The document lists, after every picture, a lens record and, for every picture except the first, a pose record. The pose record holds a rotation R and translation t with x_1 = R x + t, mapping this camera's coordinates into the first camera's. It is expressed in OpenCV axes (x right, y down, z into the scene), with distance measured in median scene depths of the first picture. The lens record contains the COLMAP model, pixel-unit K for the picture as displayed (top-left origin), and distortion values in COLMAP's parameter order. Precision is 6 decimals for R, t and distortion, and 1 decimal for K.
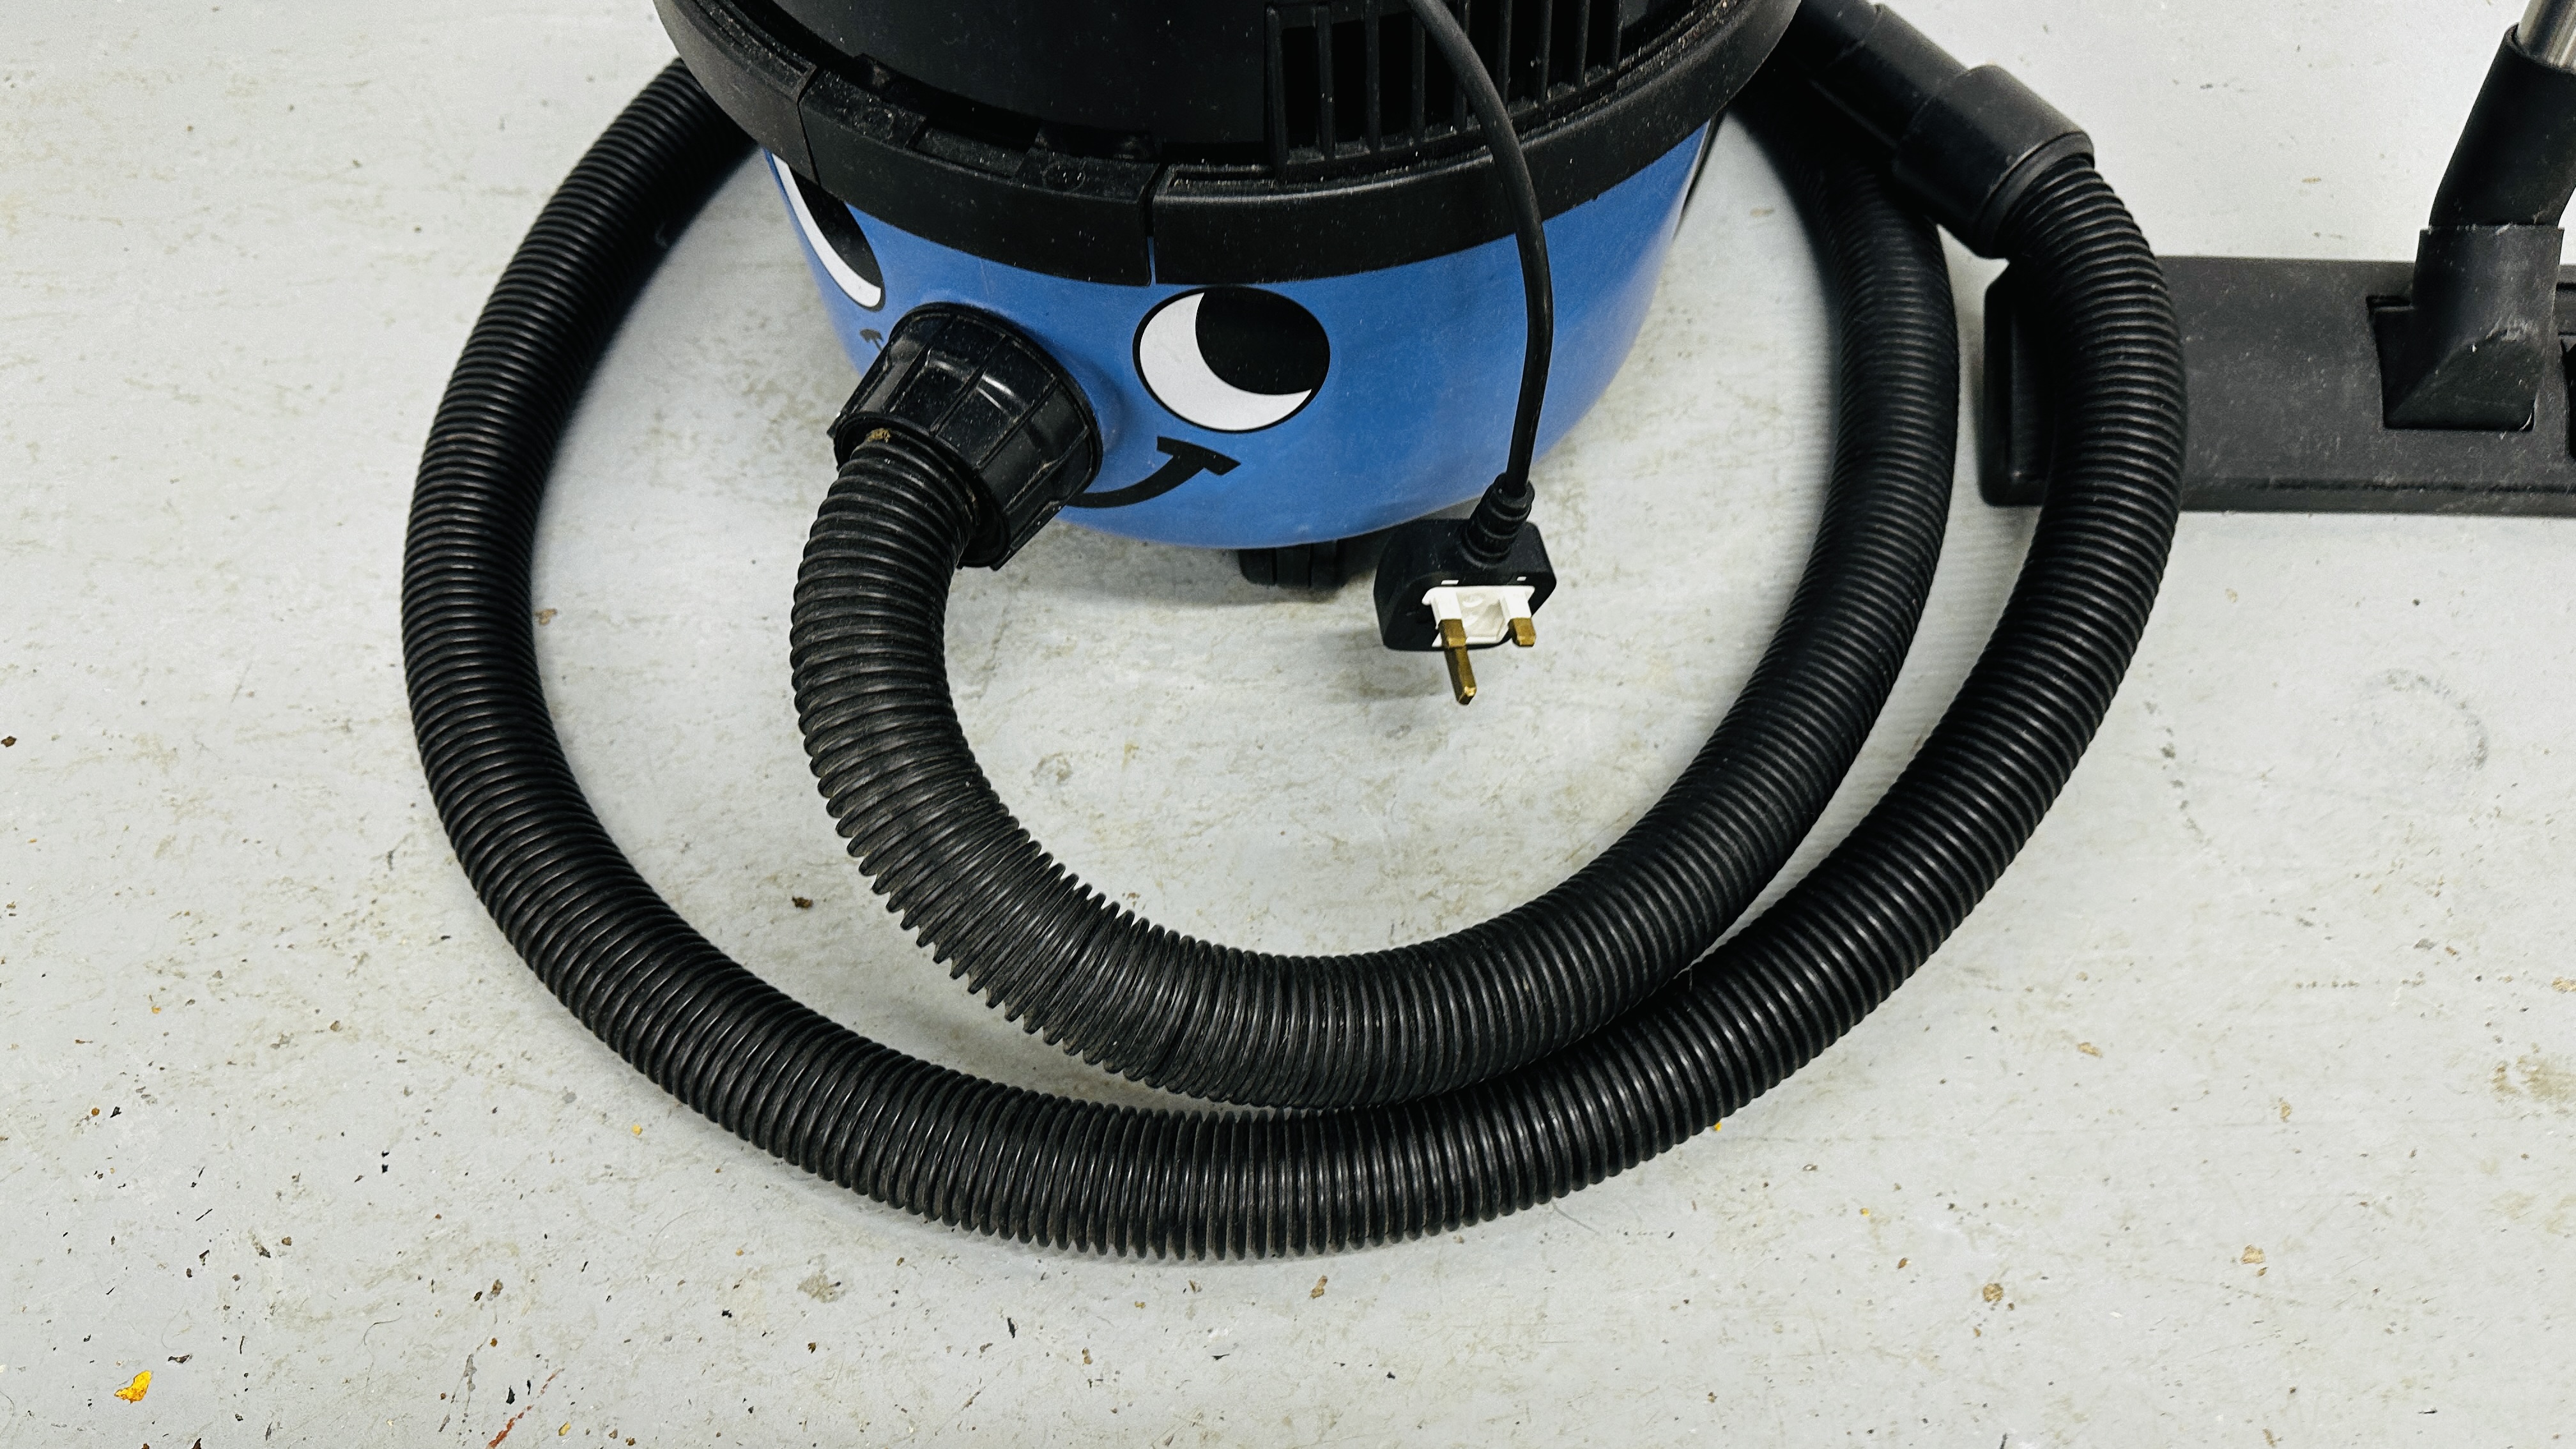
lens RADIAL K [[1853.6, 0, 1288.0], [0, 1853.6, 724.5], [0, 0, 1]] dist [0.027468, -0.046755]
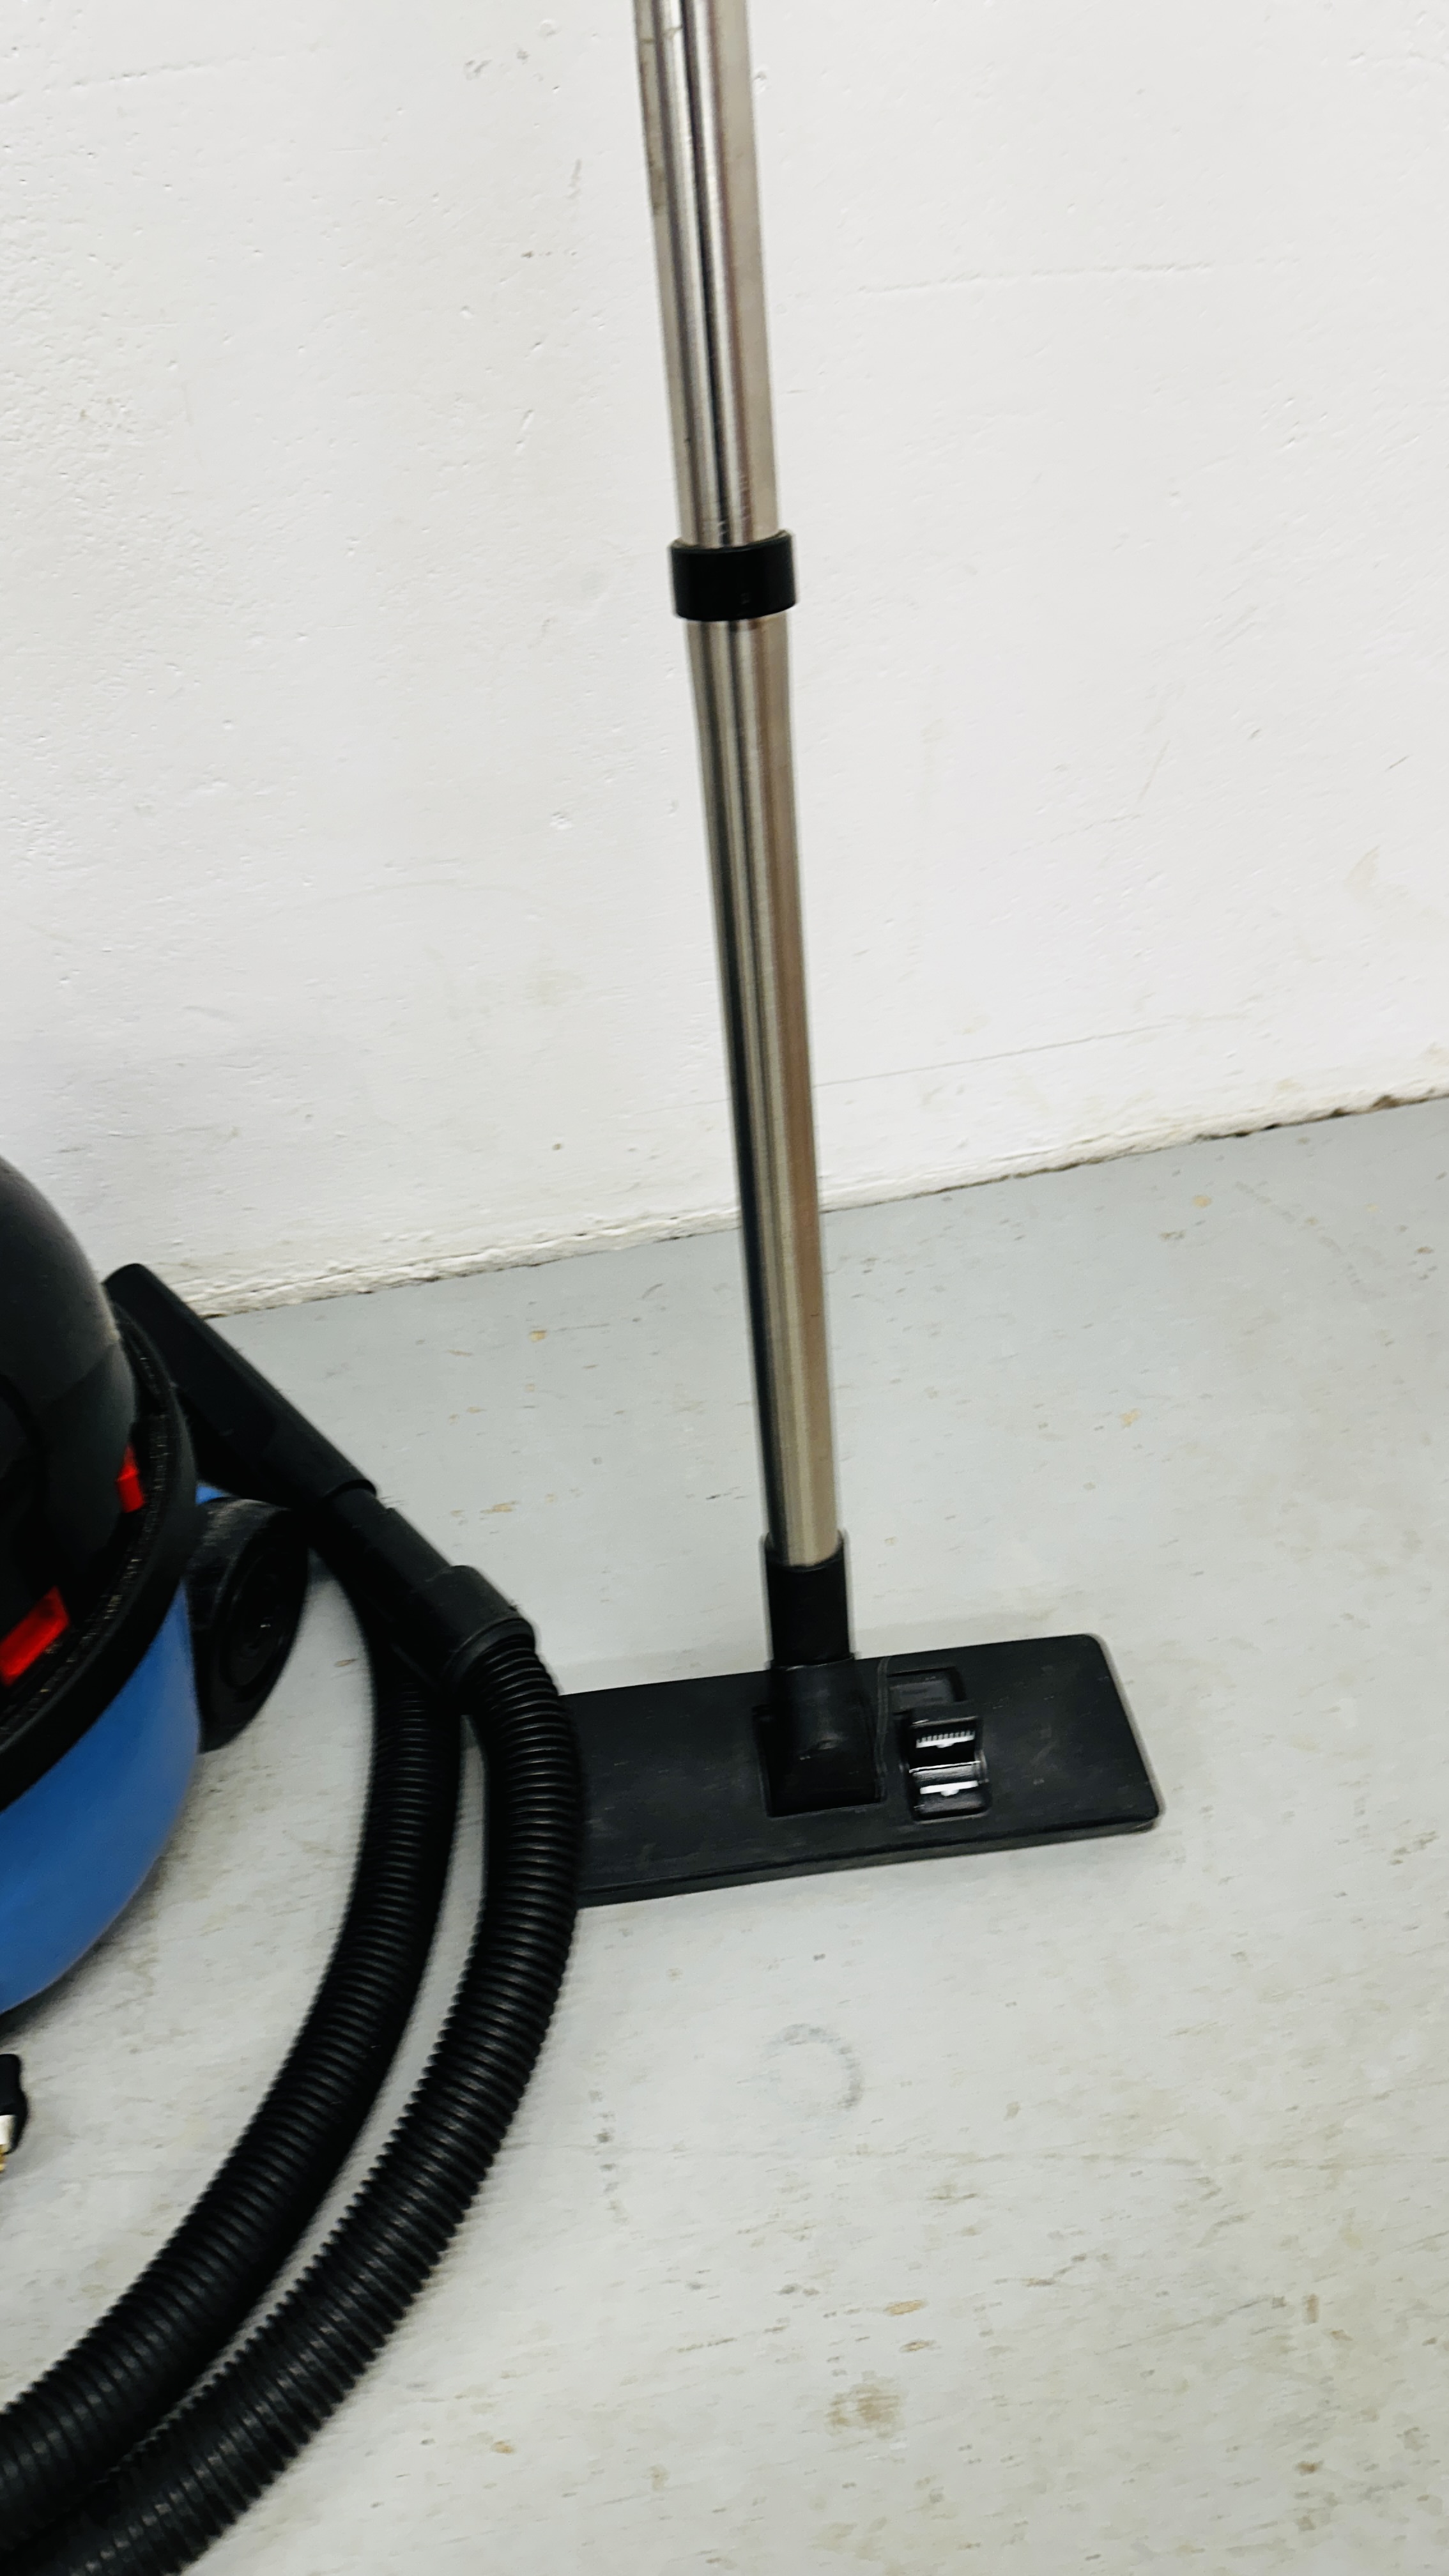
lens RADIAL K [[1833.3, 0, 754.6], [0, 1833.3, 1273.5], [0, 0, 1]] dist [0.157024, -0.247677]
pose [[0.983608, -0.103448, 0.147696, 0.426404], [0.140176, 0.953890, -0.265414, -0.179079], [-0.113430, 0.281767, 0.952754, -0.342691]]
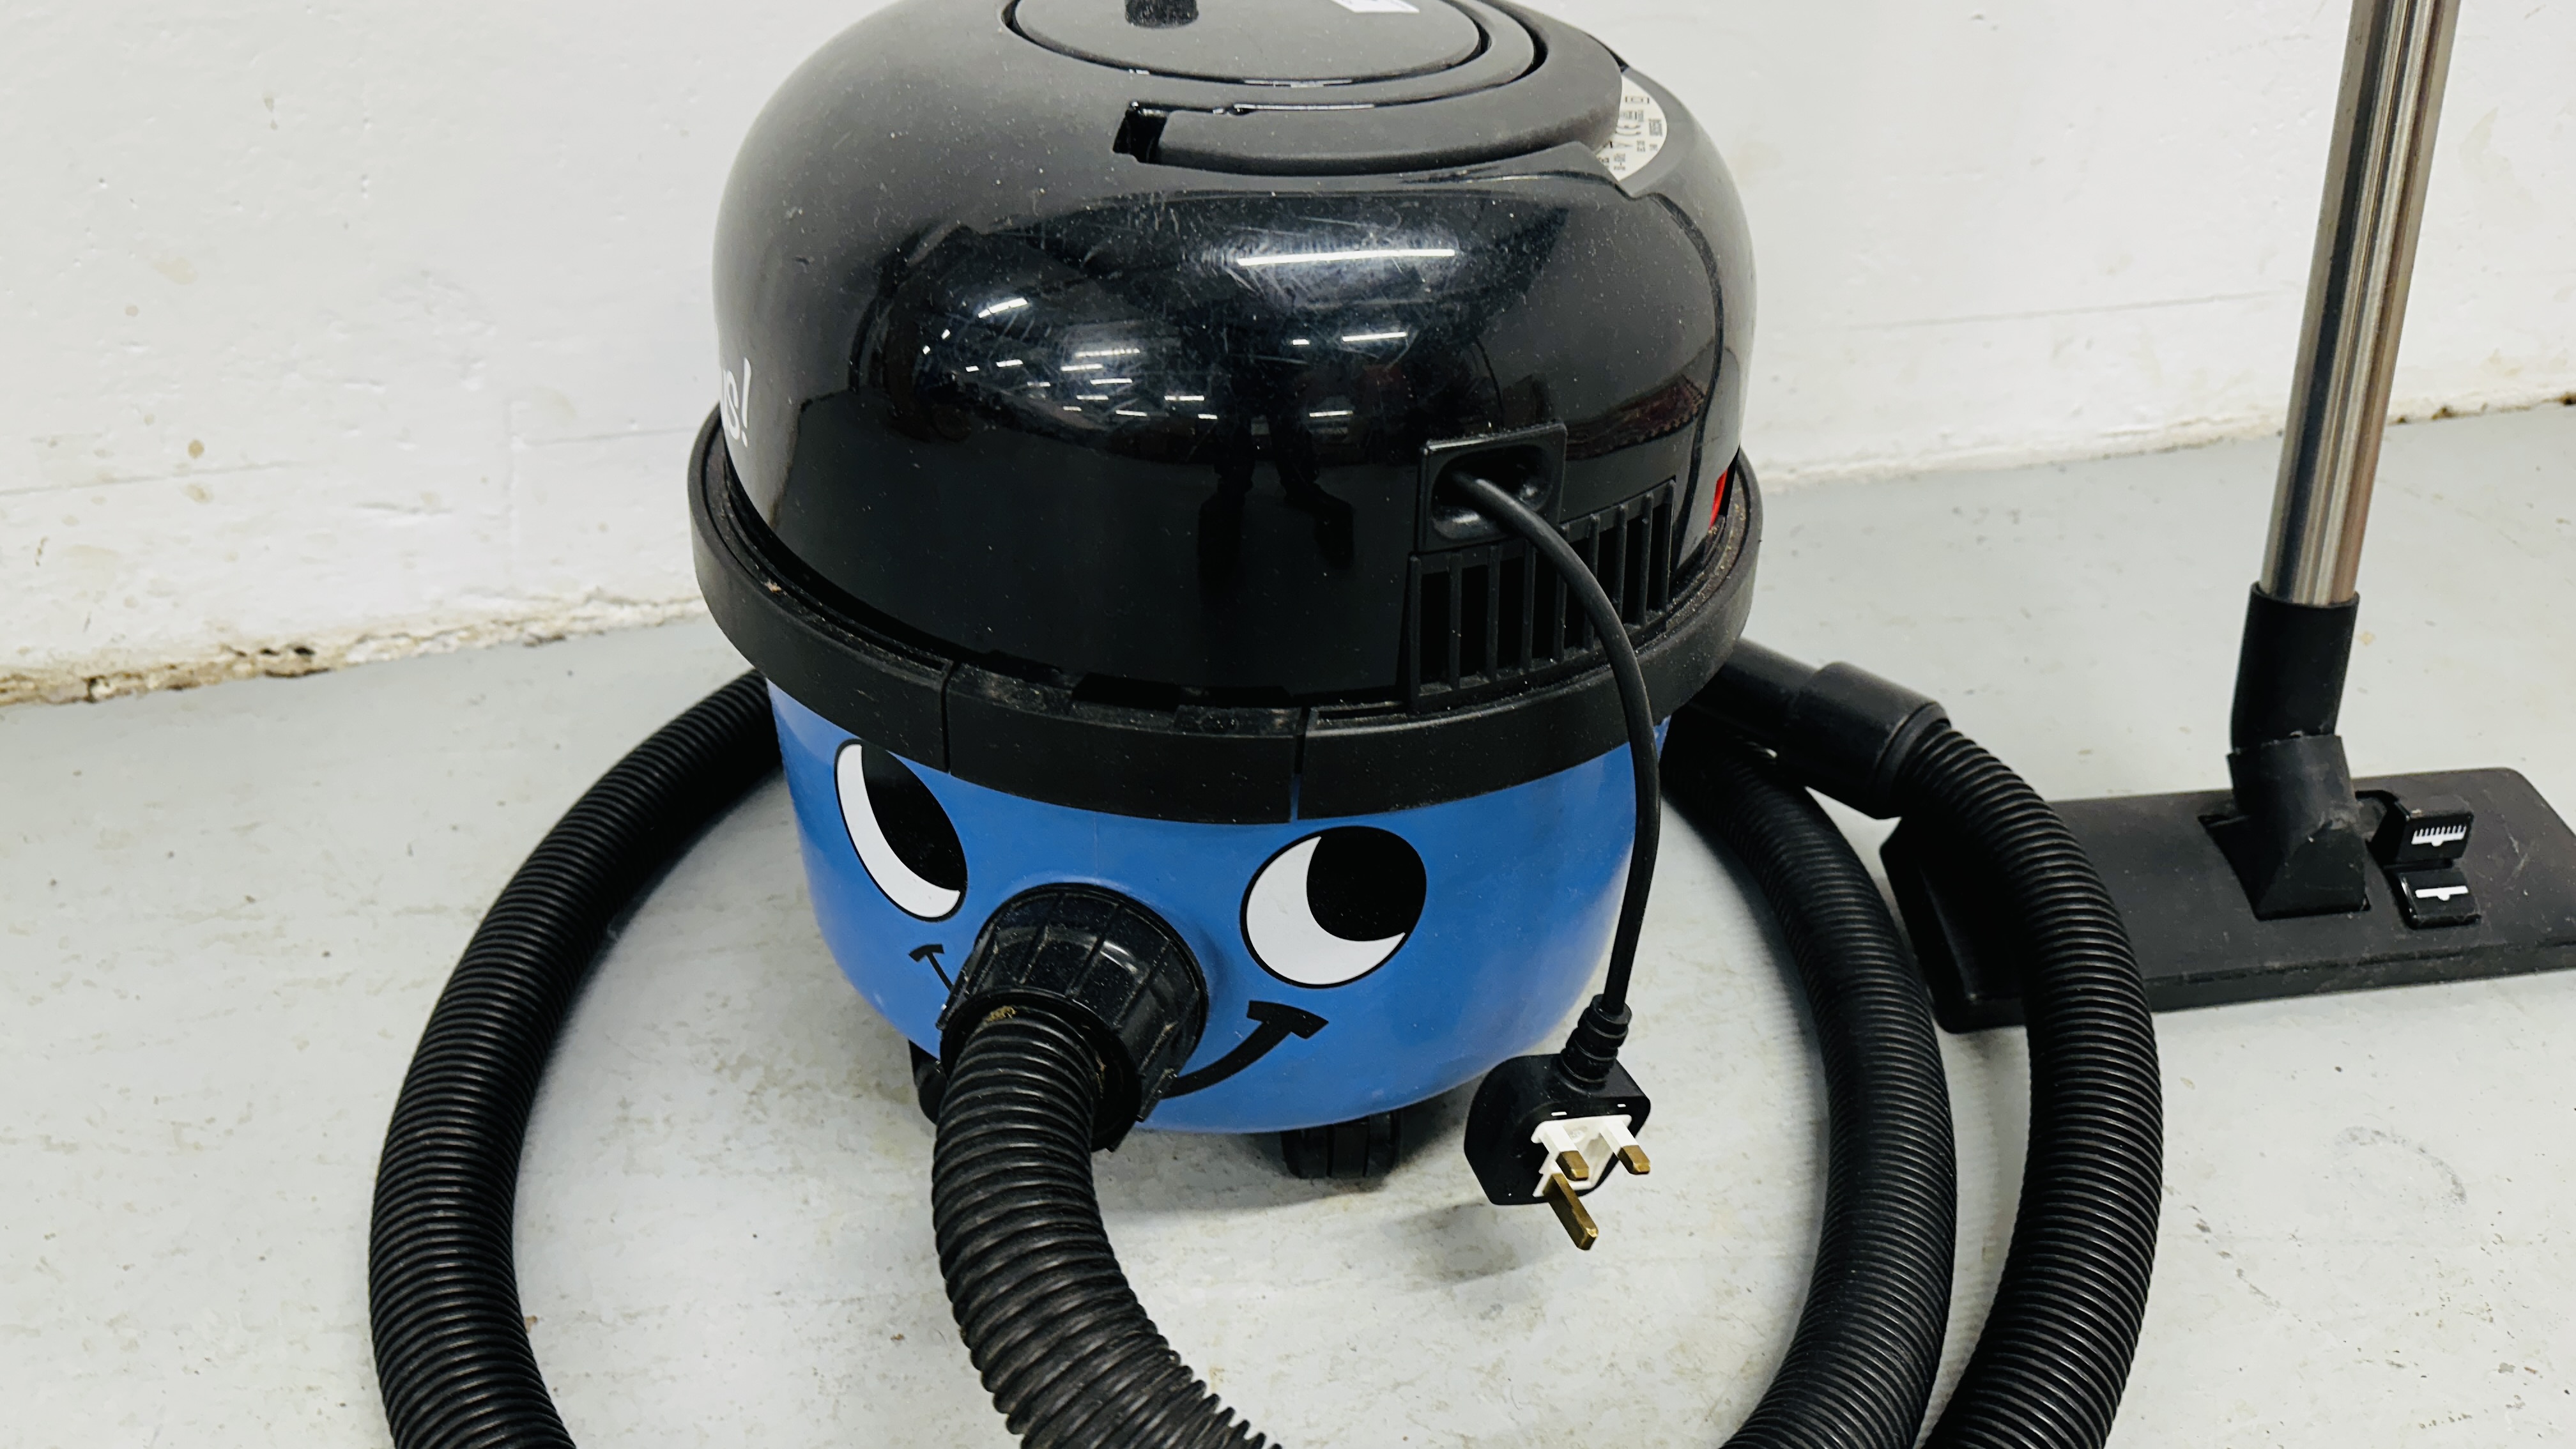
lens RADIAL K [[1853.6, 0, 1288.0], [0, 1853.6, 724.5], [0, 0, 1]] dist [0.027468, -0.046755]
pose [[0.975150, -0.075628, 0.208237, -0.207209], [0.154849, 0.904879, -0.396503, 0.088868], [-0.158443, 0.418896, 0.894104, 0.037780]]
